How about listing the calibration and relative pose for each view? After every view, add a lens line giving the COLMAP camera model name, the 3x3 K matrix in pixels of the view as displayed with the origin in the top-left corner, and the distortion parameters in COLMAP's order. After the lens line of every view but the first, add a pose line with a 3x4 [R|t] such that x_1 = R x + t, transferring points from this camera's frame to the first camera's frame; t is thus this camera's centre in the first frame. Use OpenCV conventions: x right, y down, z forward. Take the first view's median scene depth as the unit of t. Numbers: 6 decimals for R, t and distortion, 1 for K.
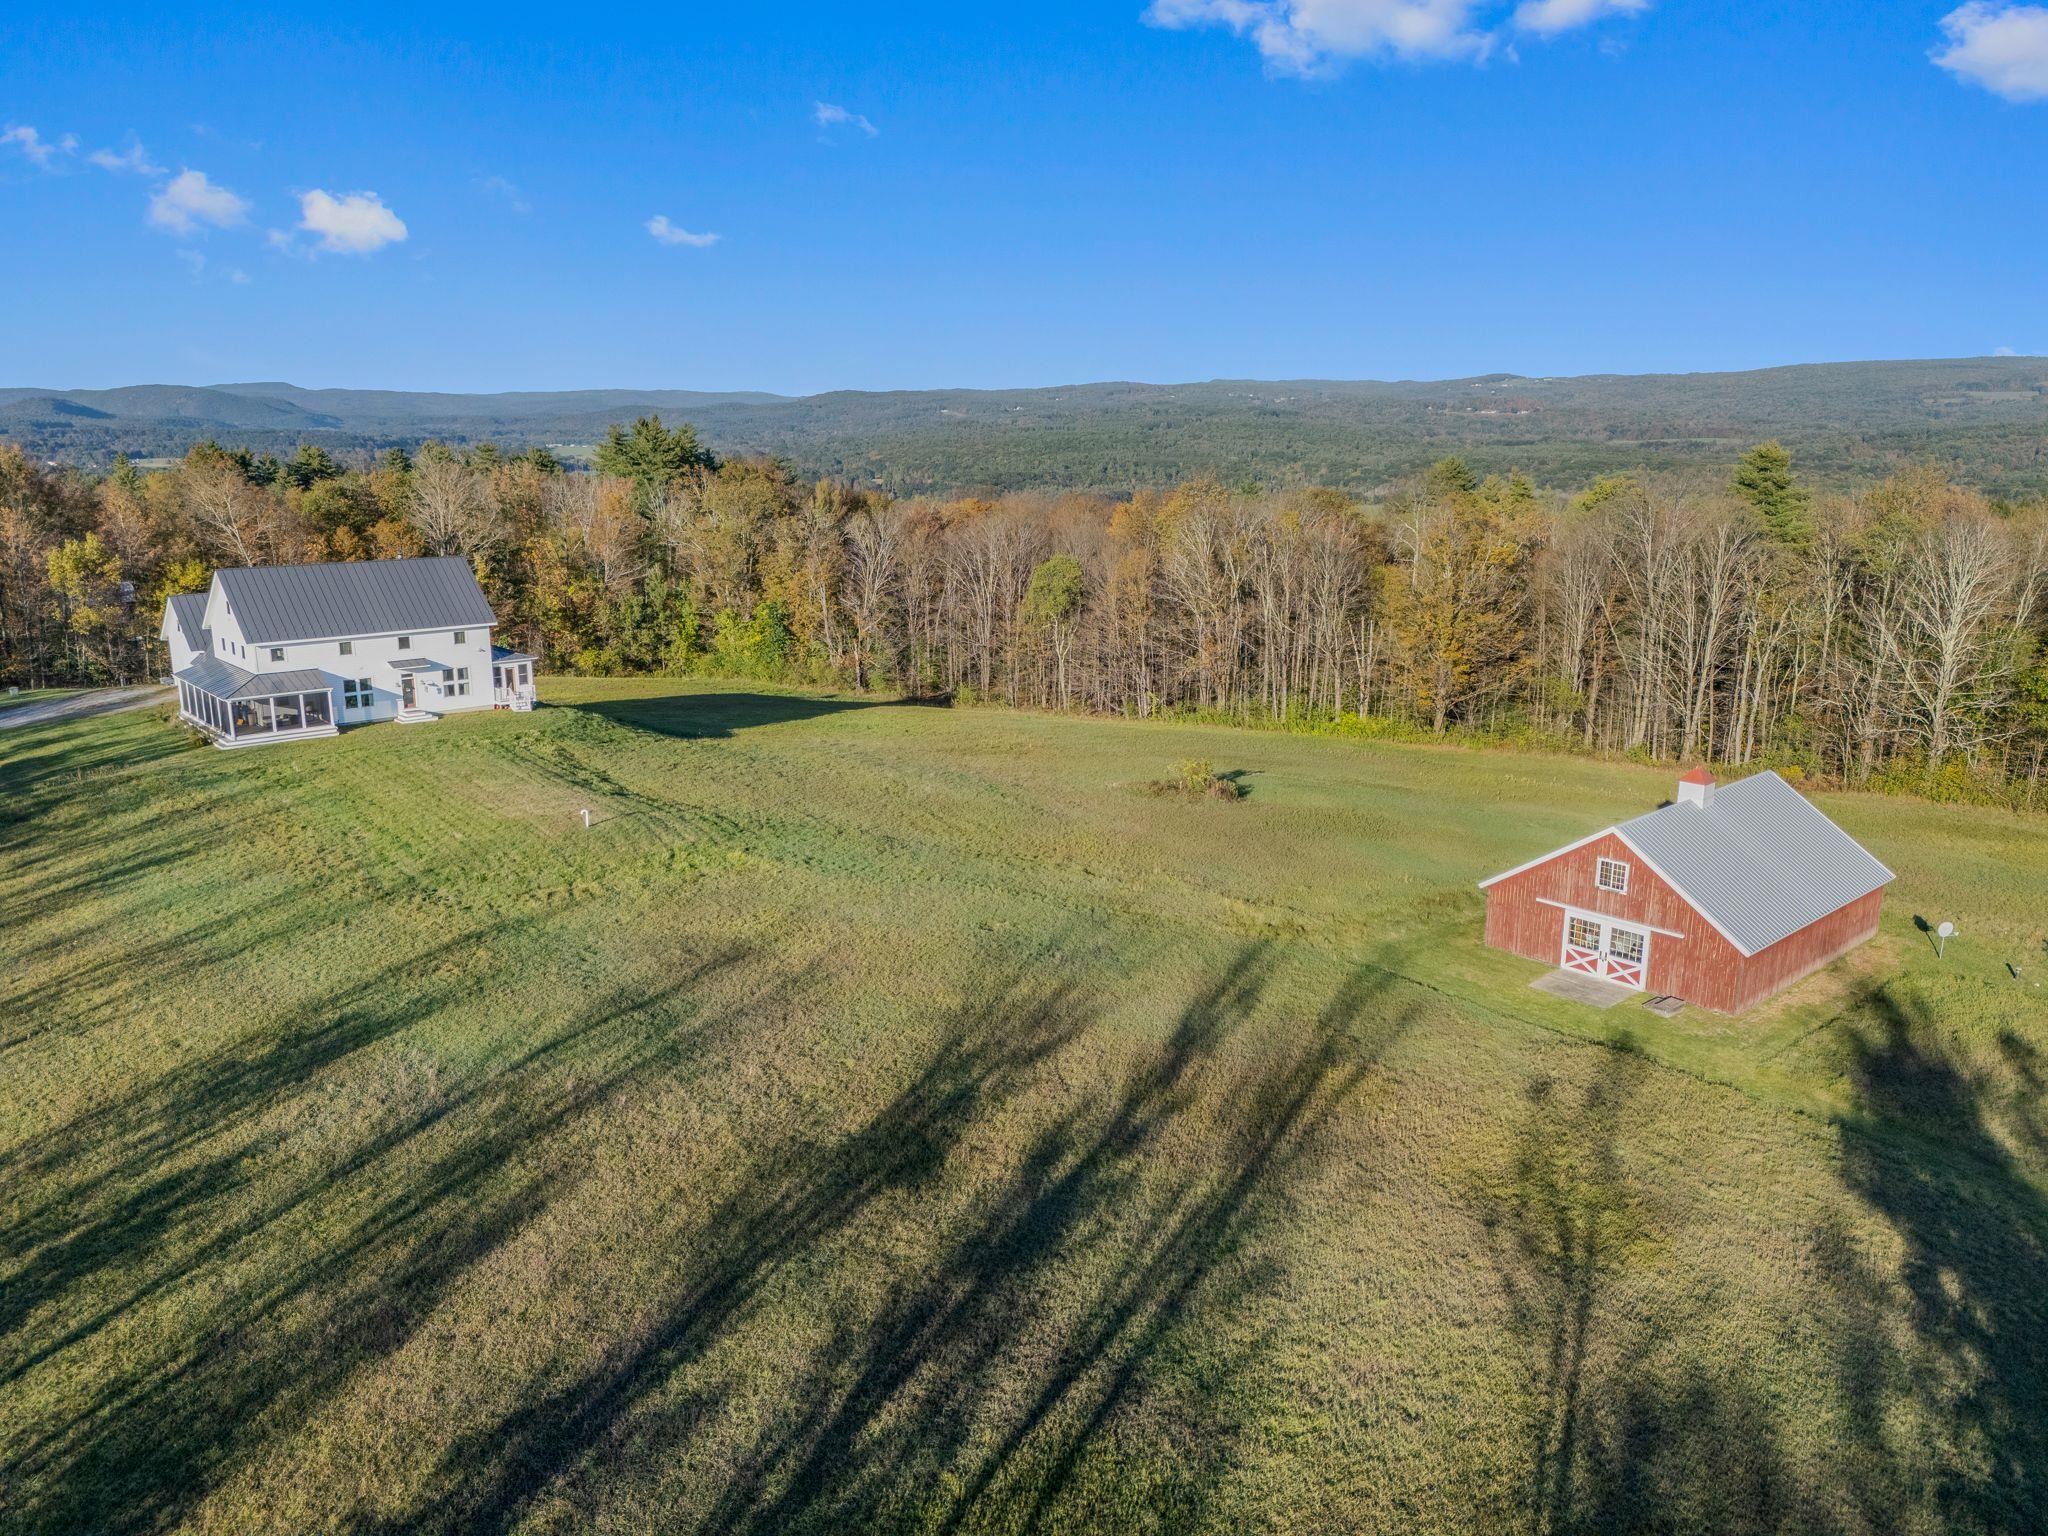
lens RADIAL K [[1505.1, 0, 1022.7], [0, 1505.1, 763.7], [0, 0, 1]] dist [0.074665, -0.069501]
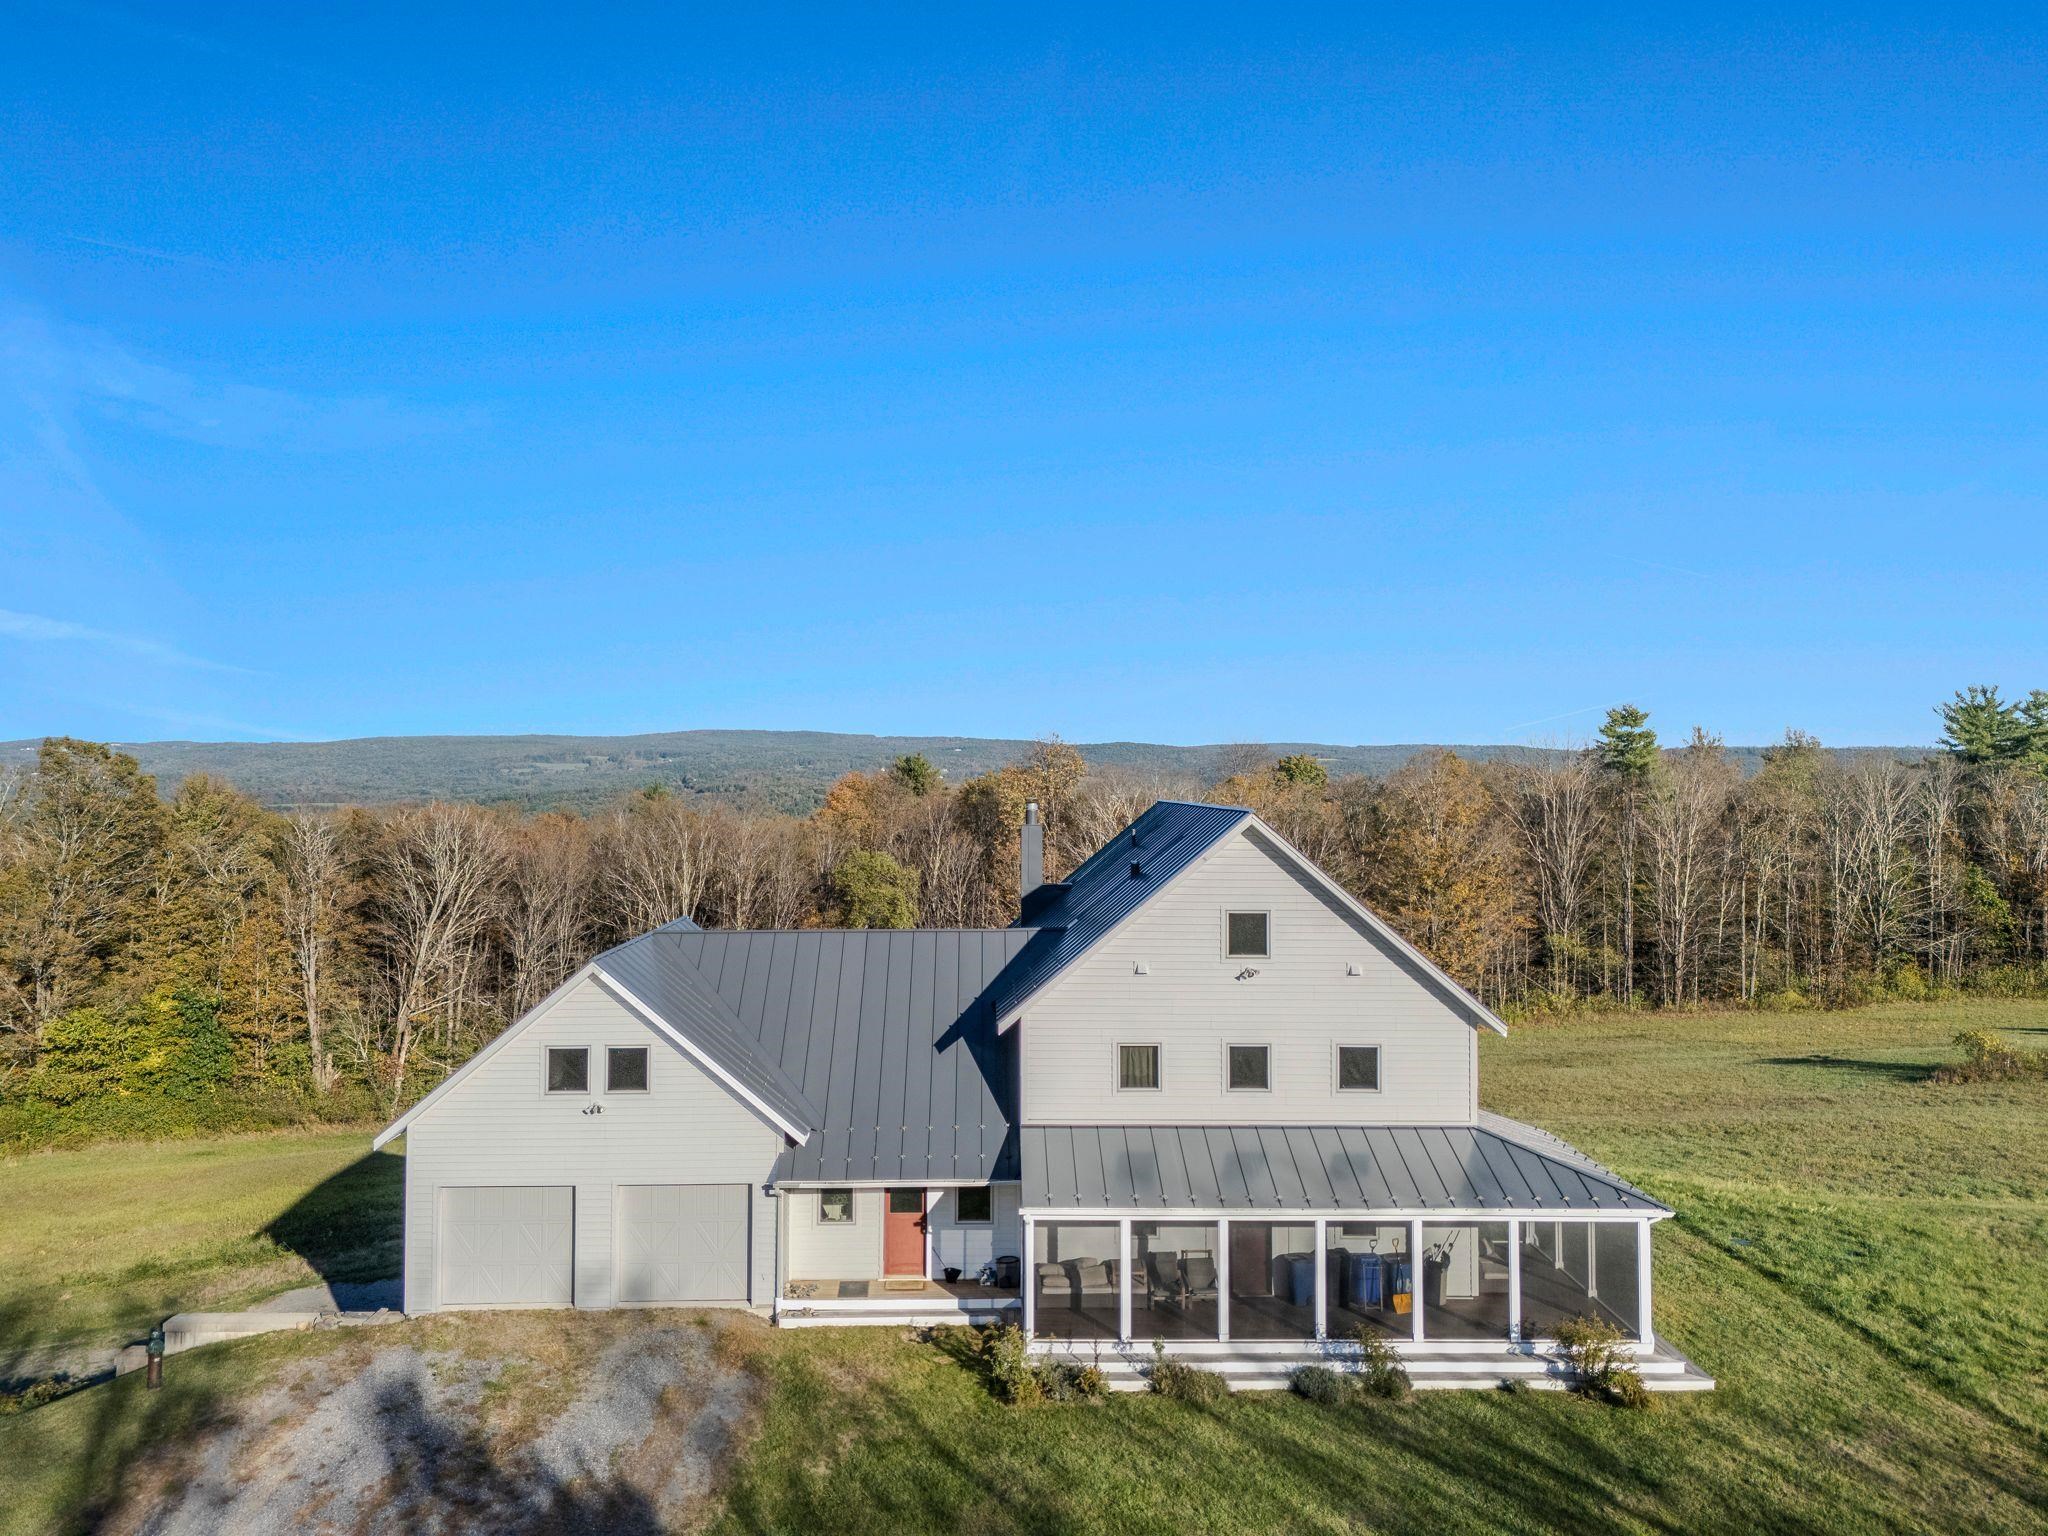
lens RADIAL K [[1505.1, 0, 1022.7], [0, 1505.1, 763.7], [0, 0, 1]] dist [0.074665, -0.069501]
pose [[0.646226, 0.006625, 0.763118, -0.392331], [0.173611, 0.972467, -0.155460, -0.048213], [-0.743136, 0.232948, 0.627283, 0.421776]]
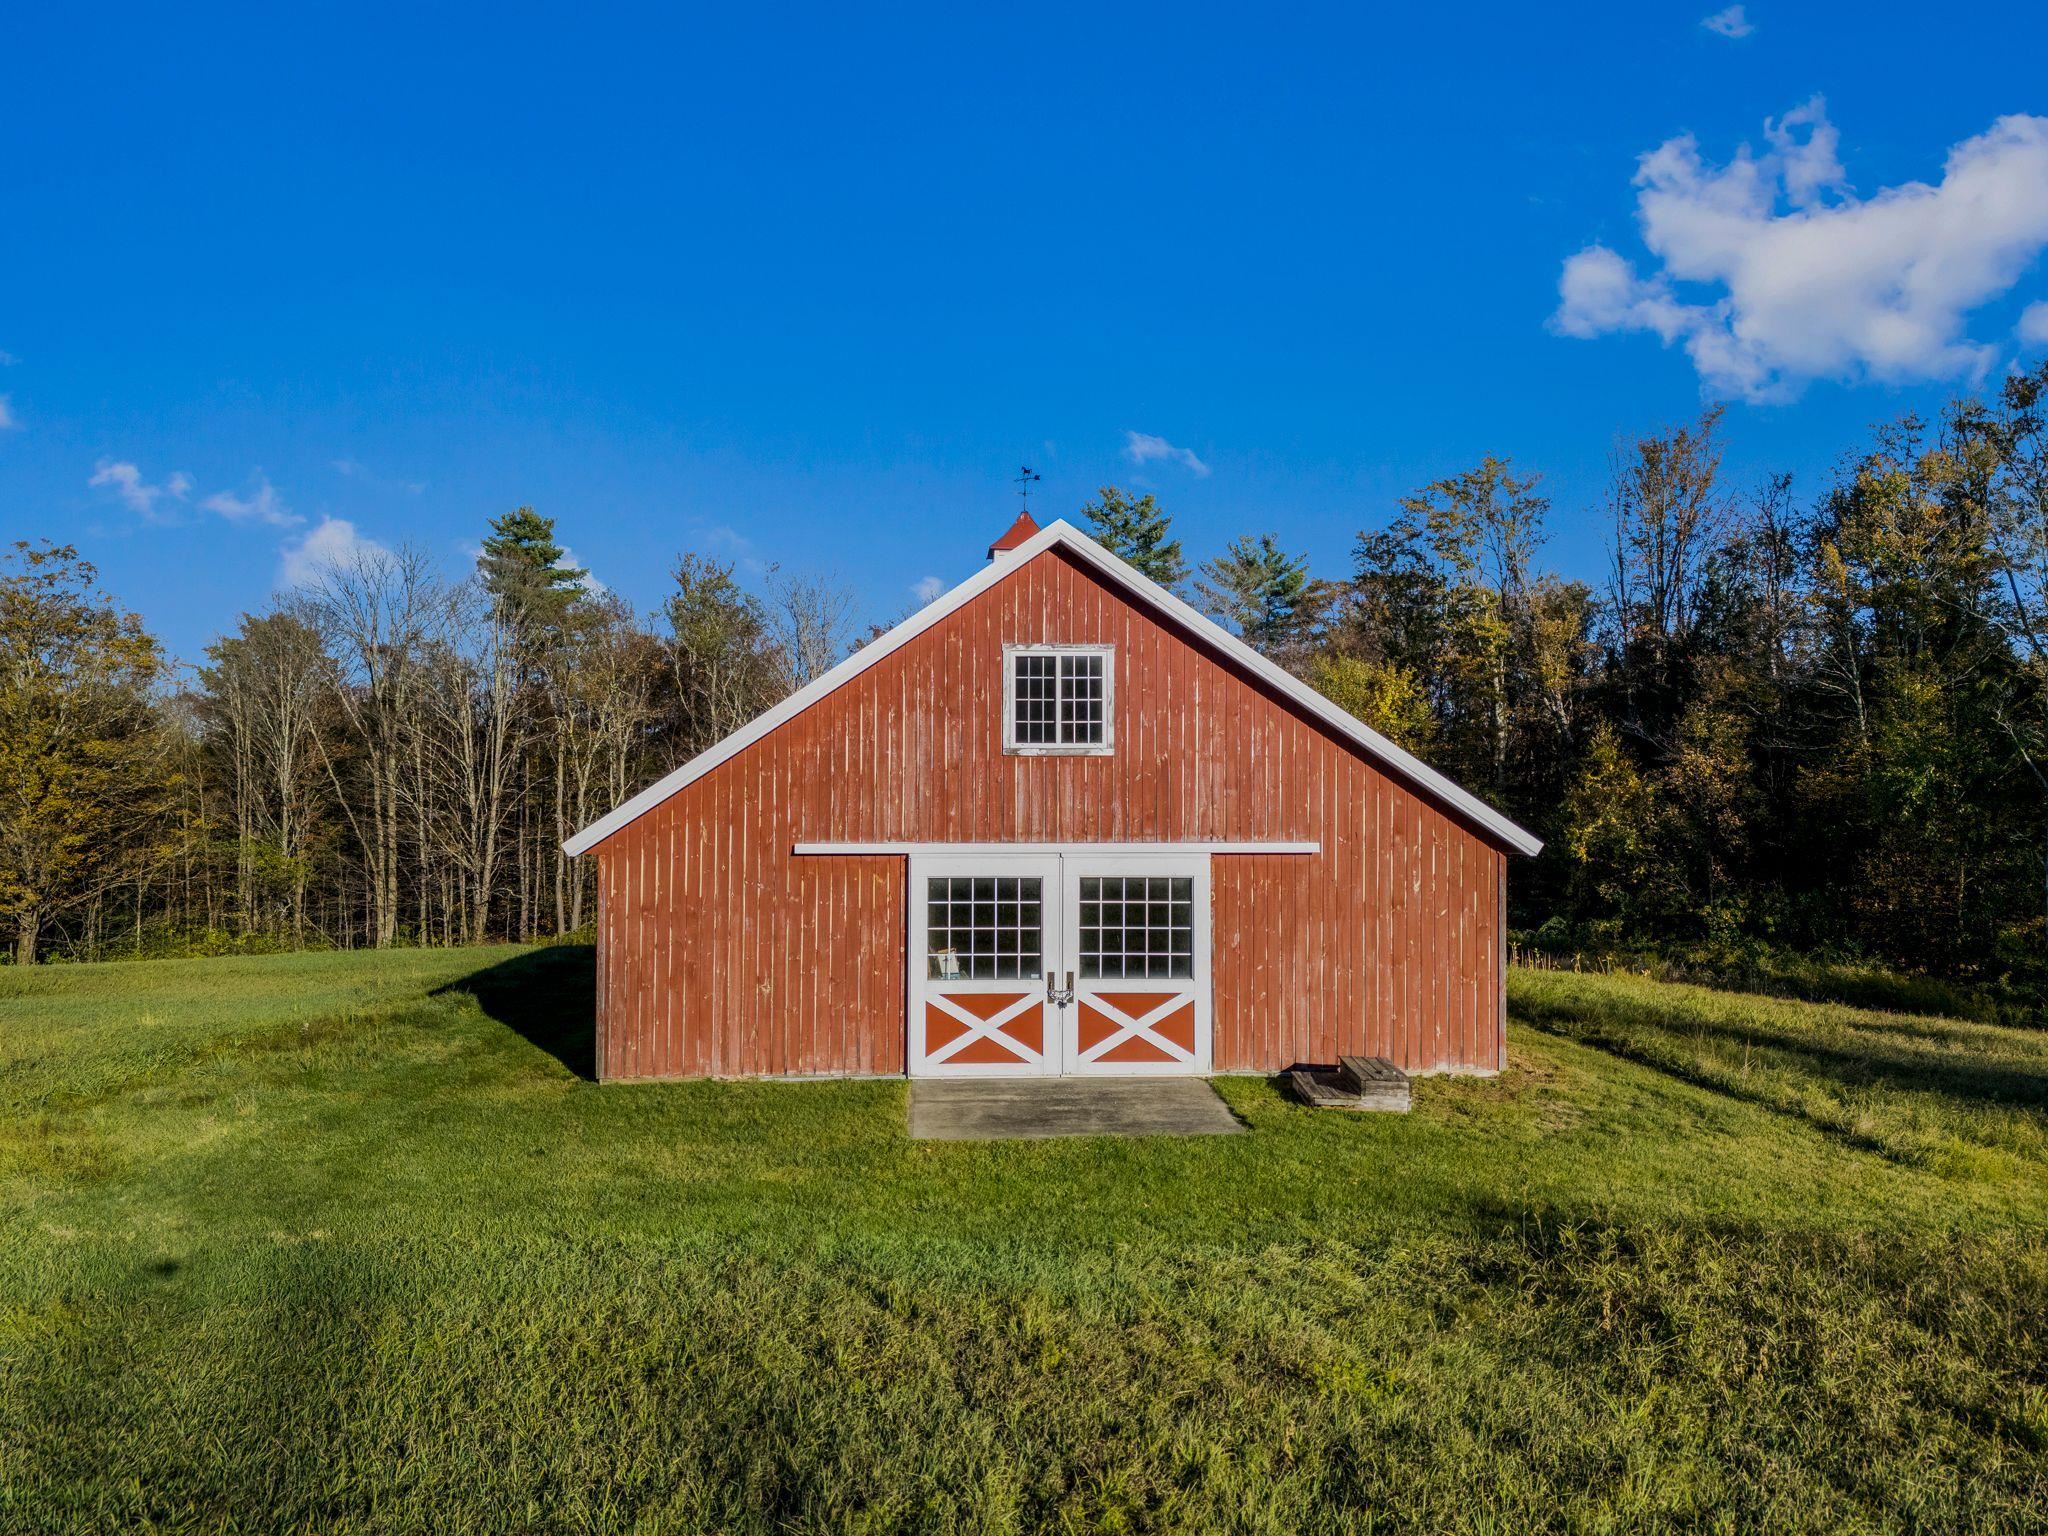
lens RADIAL K [[1505.1, 0, 1022.7], [0, 1505.1, 763.7], [0, 0, 1]] dist [0.074665, -0.069501]
pose [[0.631455, 0.010981, 0.775335, 0.050739], [0.174912, 0.972111, -0.156221, 0.041557], [-0.755427, 0.234262, 0.611924, 0.265886]]
